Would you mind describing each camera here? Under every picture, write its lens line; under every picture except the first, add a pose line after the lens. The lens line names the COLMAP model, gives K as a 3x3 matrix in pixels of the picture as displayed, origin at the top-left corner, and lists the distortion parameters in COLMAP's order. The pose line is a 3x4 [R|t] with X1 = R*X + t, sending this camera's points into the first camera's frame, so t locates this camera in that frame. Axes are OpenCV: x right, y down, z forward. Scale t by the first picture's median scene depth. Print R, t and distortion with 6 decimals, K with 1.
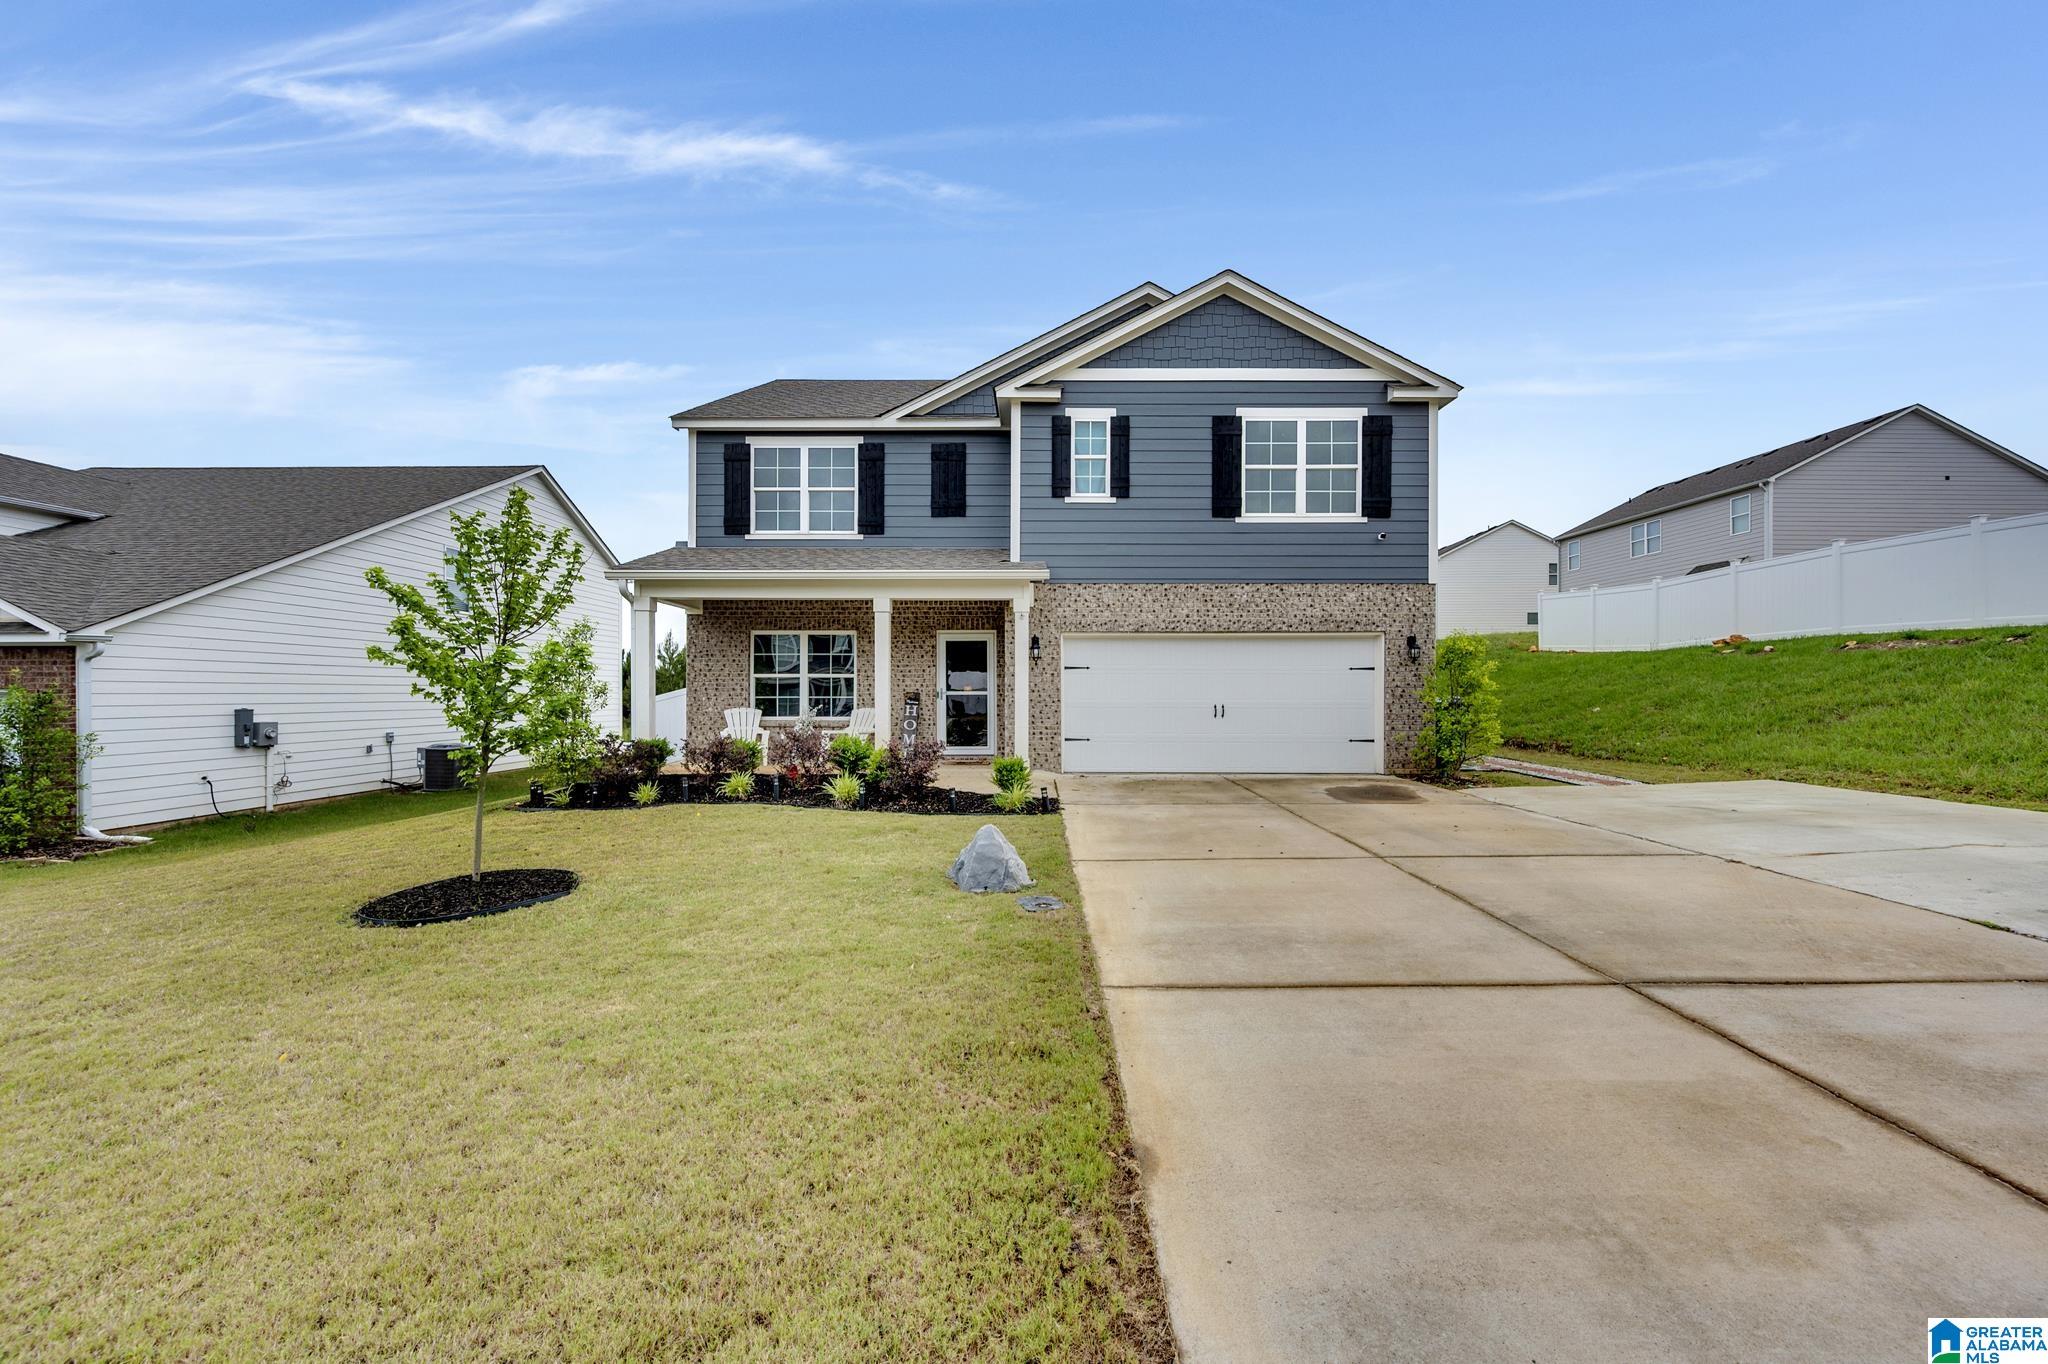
lens RADIAL K [[810.8, 0, 1024.0], [0, 810.8, 682.0], [0, 0, 1]] dist [-0.002732, -0.000401]
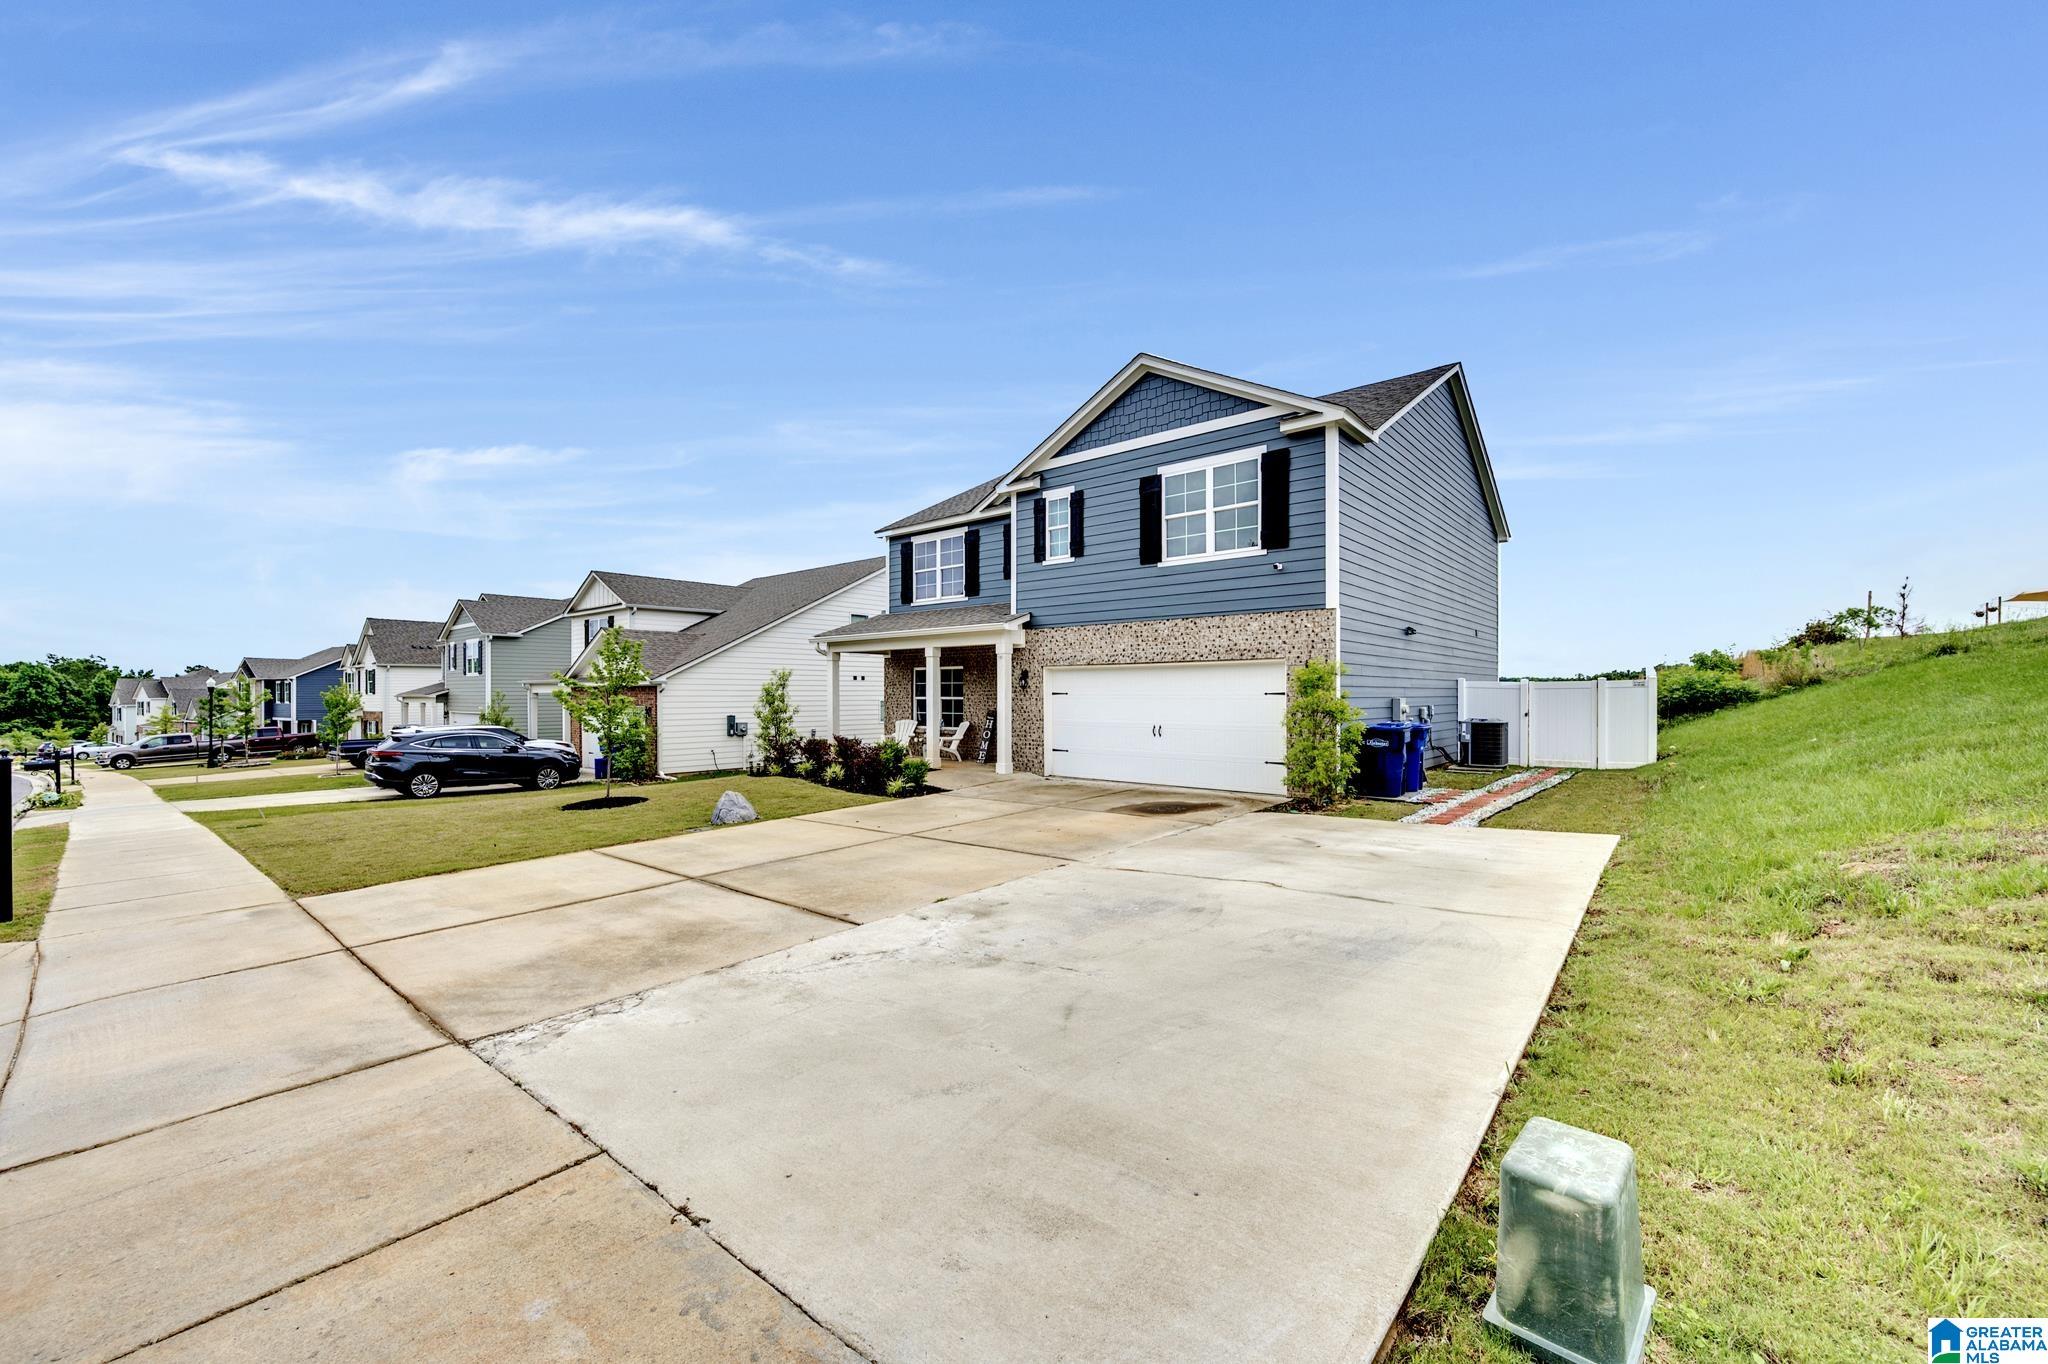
lens RADIAL K [[810.8, 0, 1024.0], [0, 810.8, 682.0], [0, 0, 1]] dist [-0.002732, -0.000401]
pose [[0.762956, -0.011623, -0.646346, 0.857103], [0.011653, 0.999923, -0.004226, -0.031400], [0.646346, -0.004307, 0.763032, -0.001682]]
